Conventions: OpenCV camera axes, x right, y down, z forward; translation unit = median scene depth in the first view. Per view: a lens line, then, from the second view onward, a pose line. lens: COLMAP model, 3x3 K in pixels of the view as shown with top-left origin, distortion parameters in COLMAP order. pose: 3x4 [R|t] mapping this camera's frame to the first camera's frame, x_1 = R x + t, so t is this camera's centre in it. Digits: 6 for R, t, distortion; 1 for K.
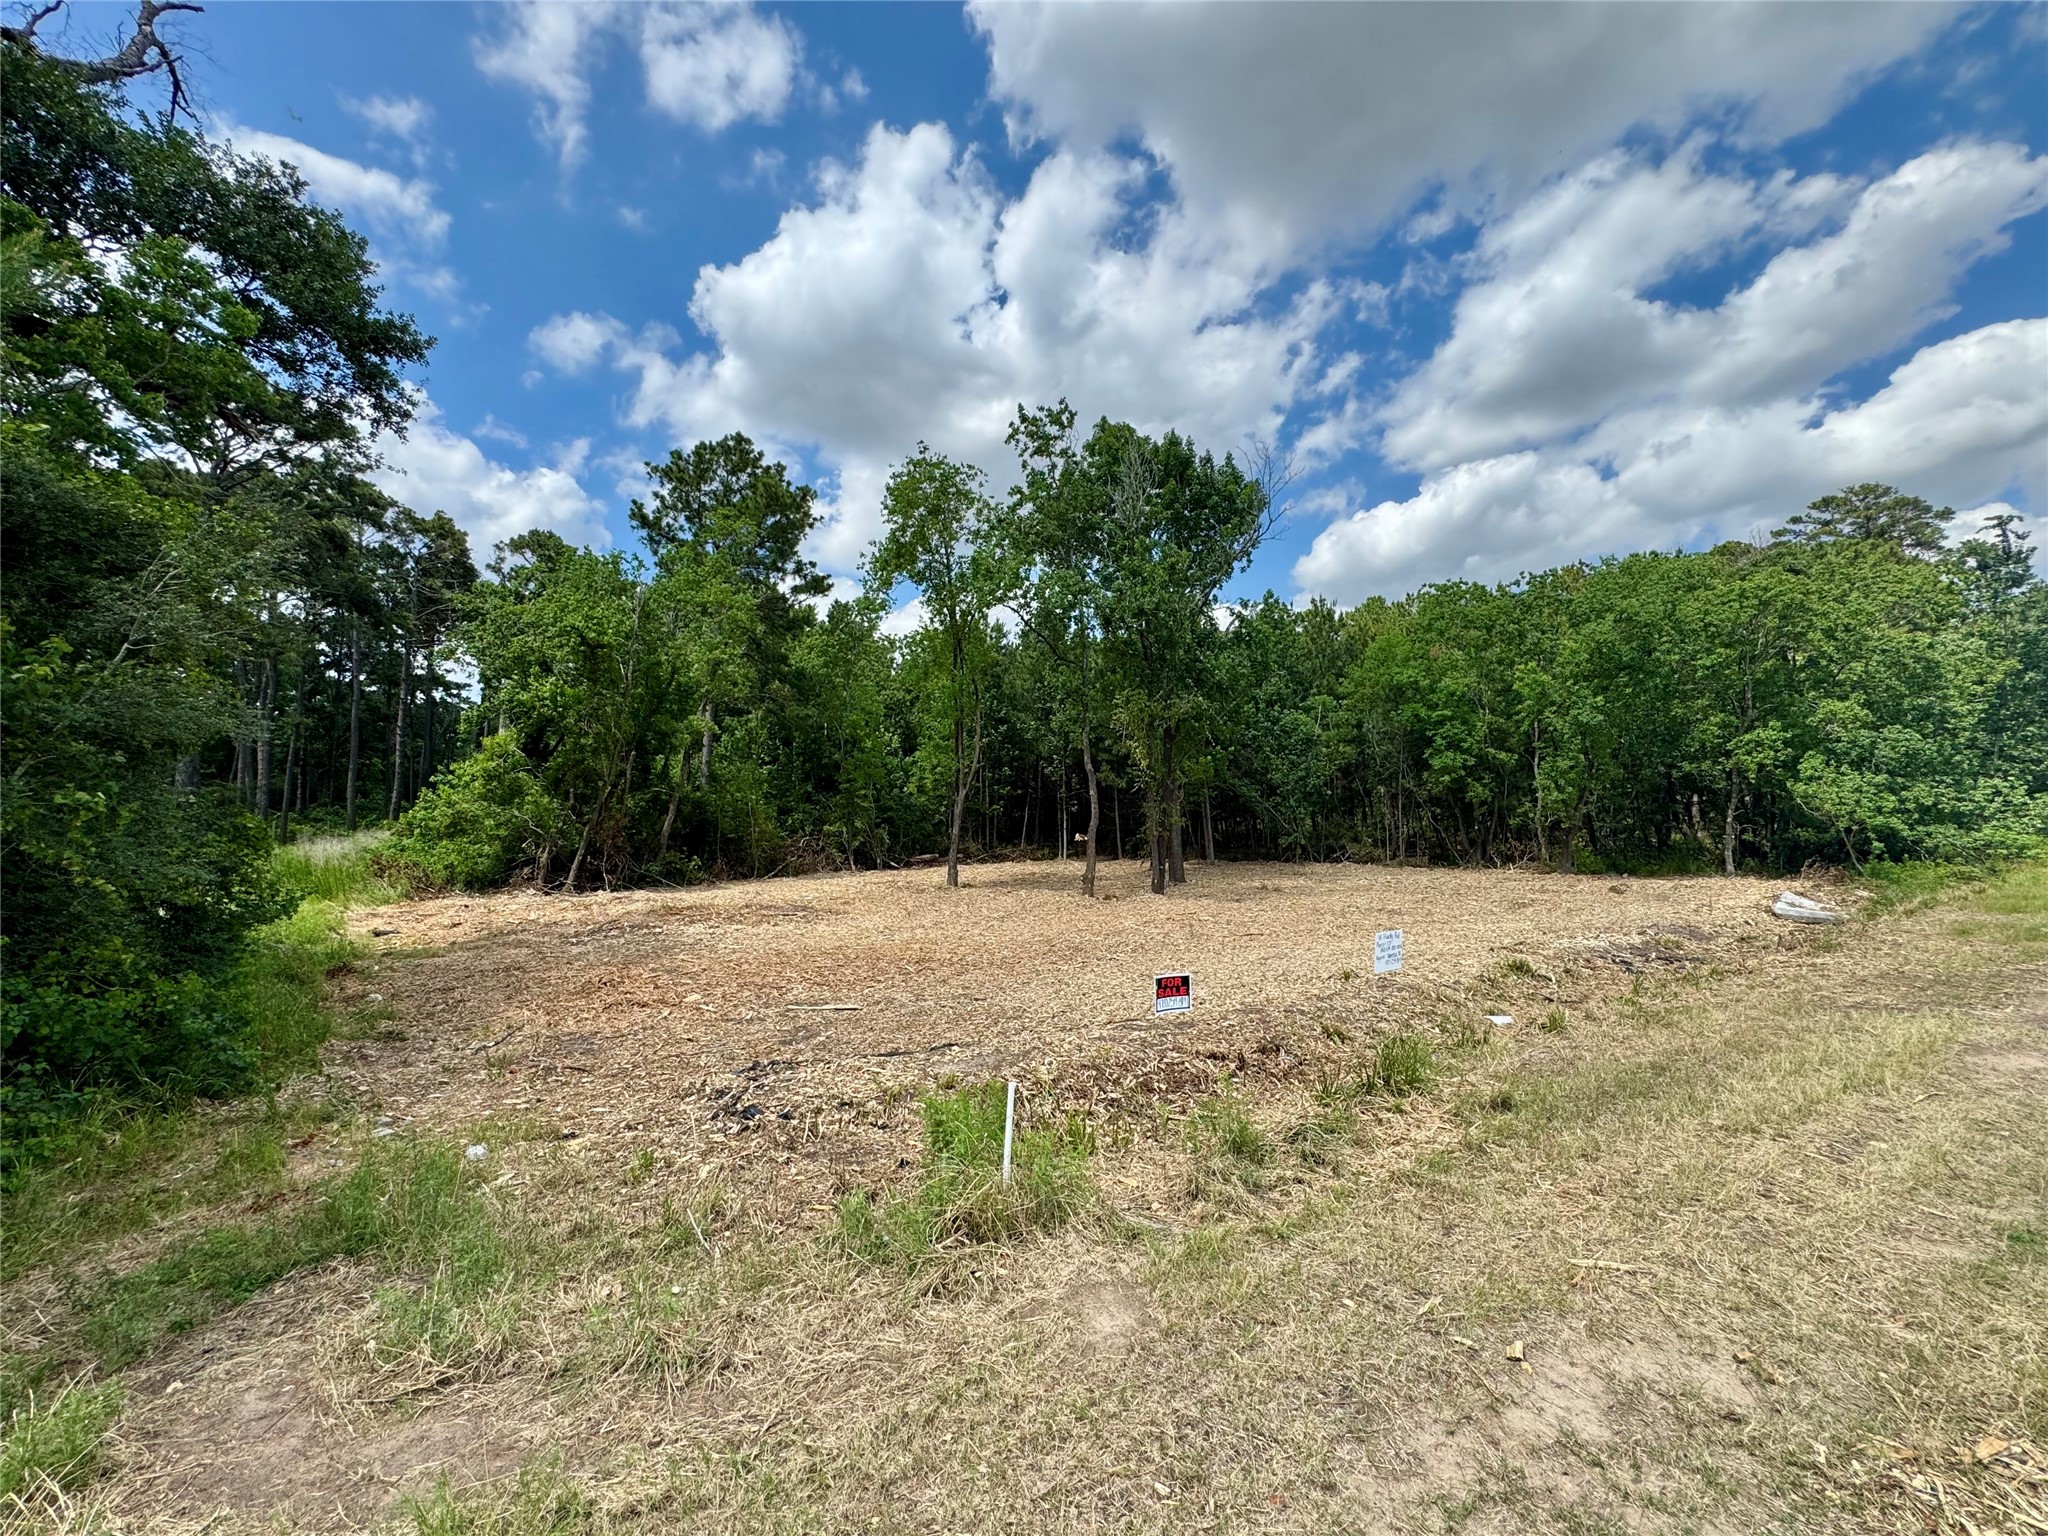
lens RADIAL K [[816.7, 0, 1023.9], [0, 816.7, 757.6], [0, 0, 1]] dist [0.003401, 0.000455]
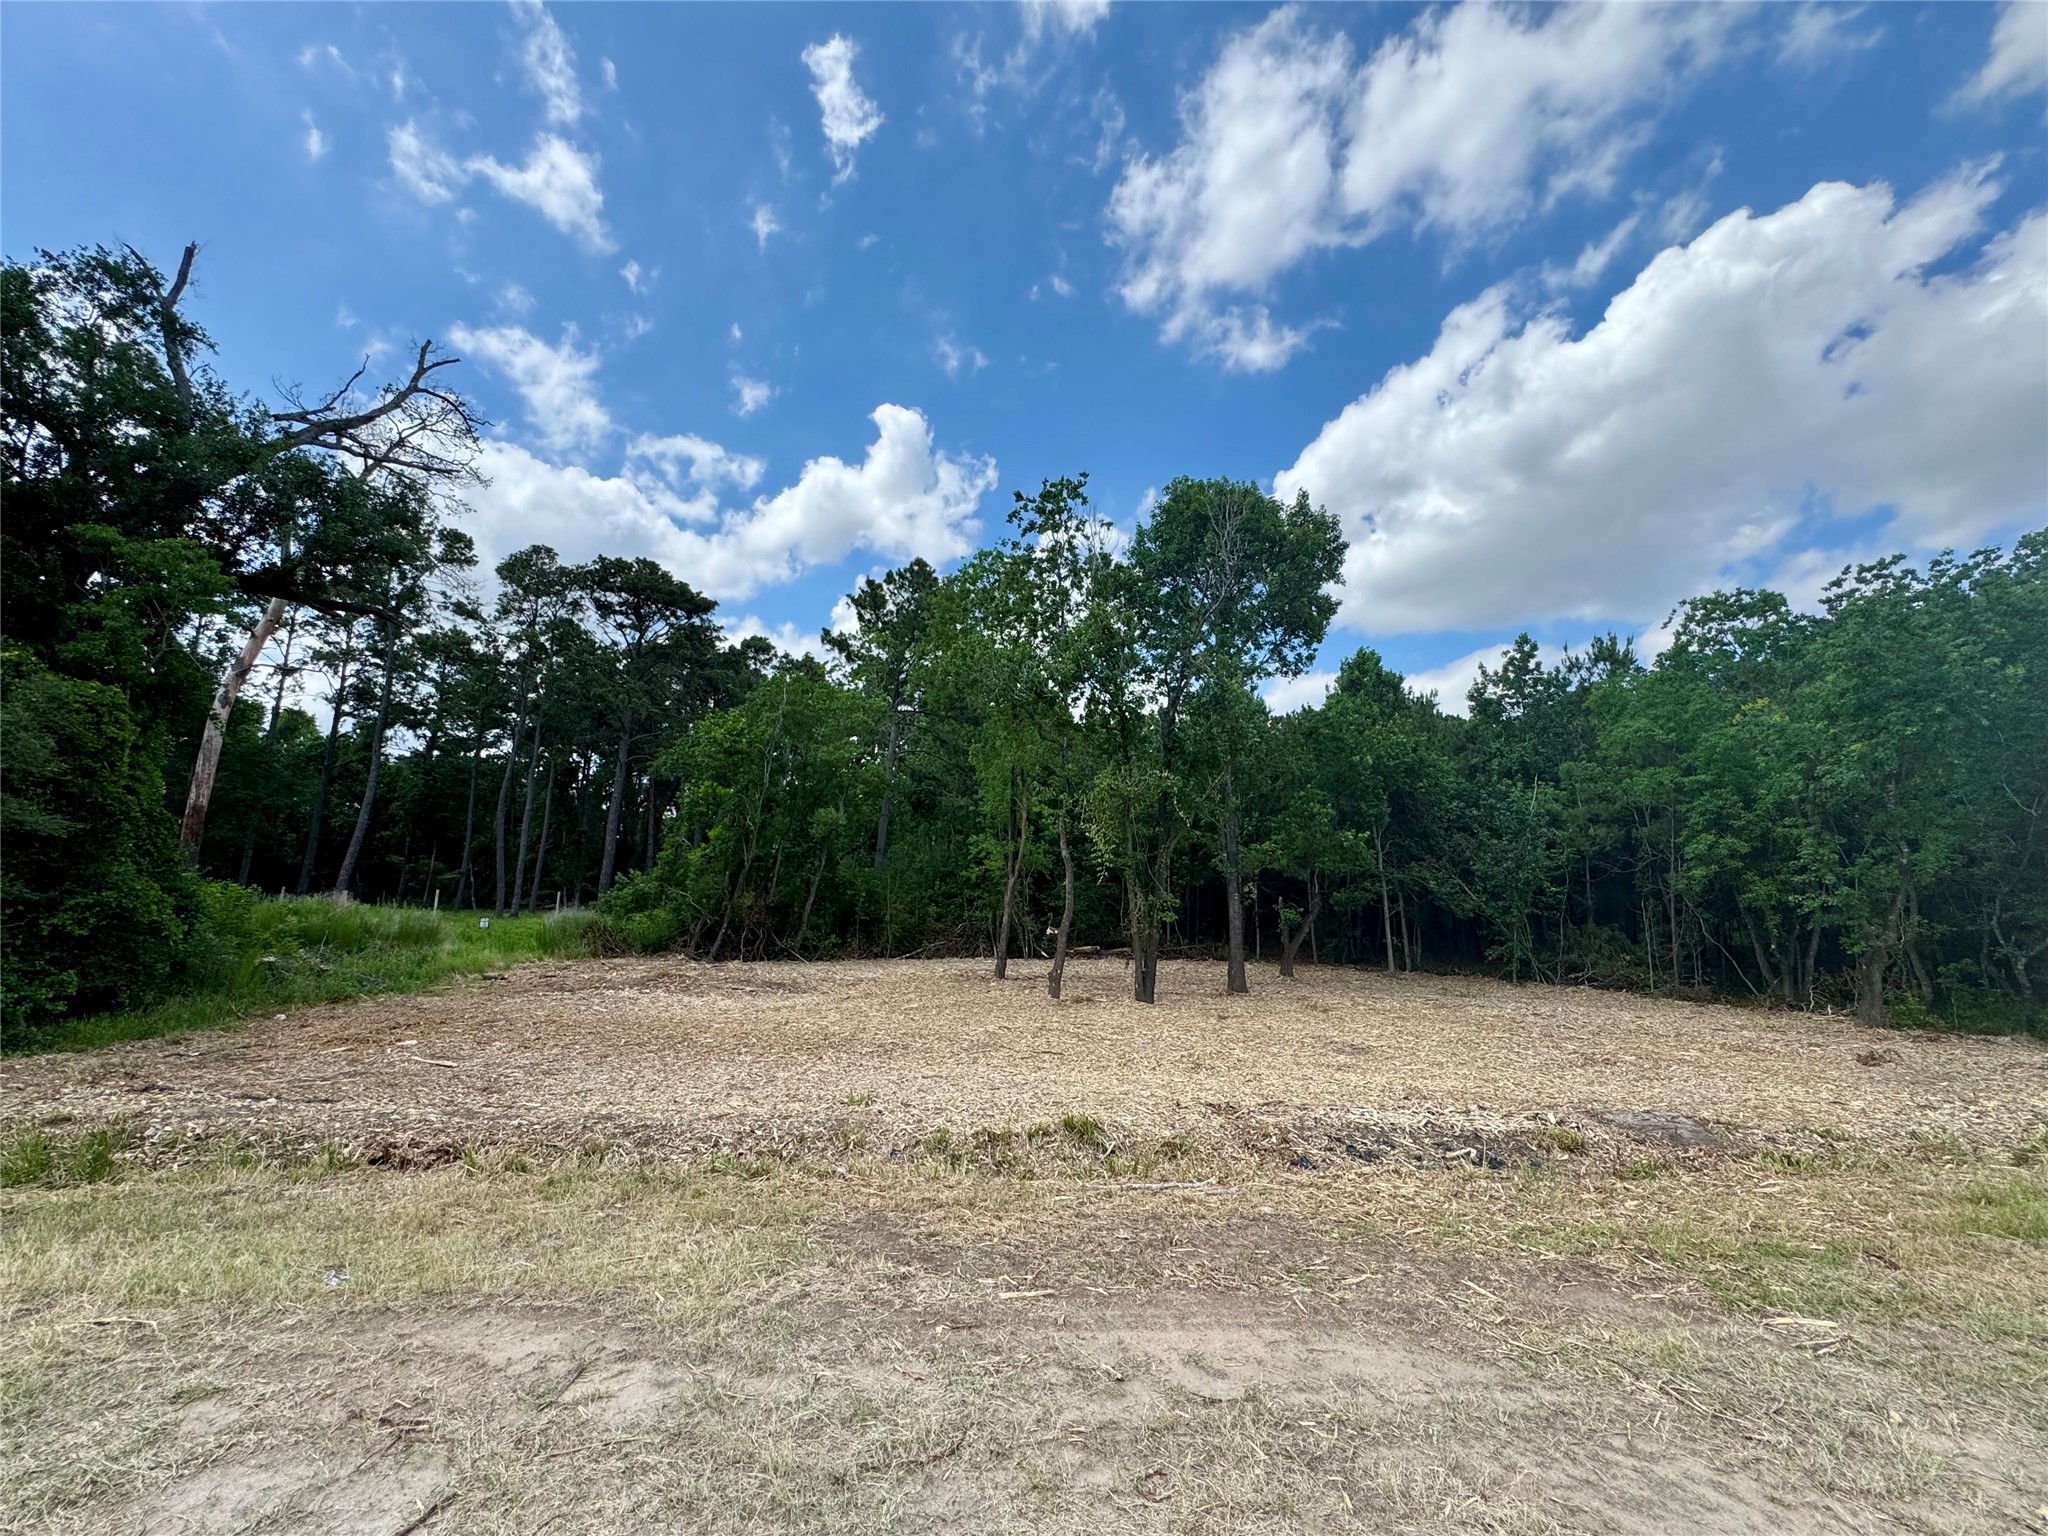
lens RADIAL K [[816.7, 0, 1016.9], [0, 816.7, 770.1], [0, 0, 1]] dist [0.003401, 0.000455]
pose [[0.891636, -0.045584, -0.450453, 0.428877], [0.002315, 0.995365, -0.096145, 0.006510], [0.452747, 0.084684, 0.887608, 0.154887]]
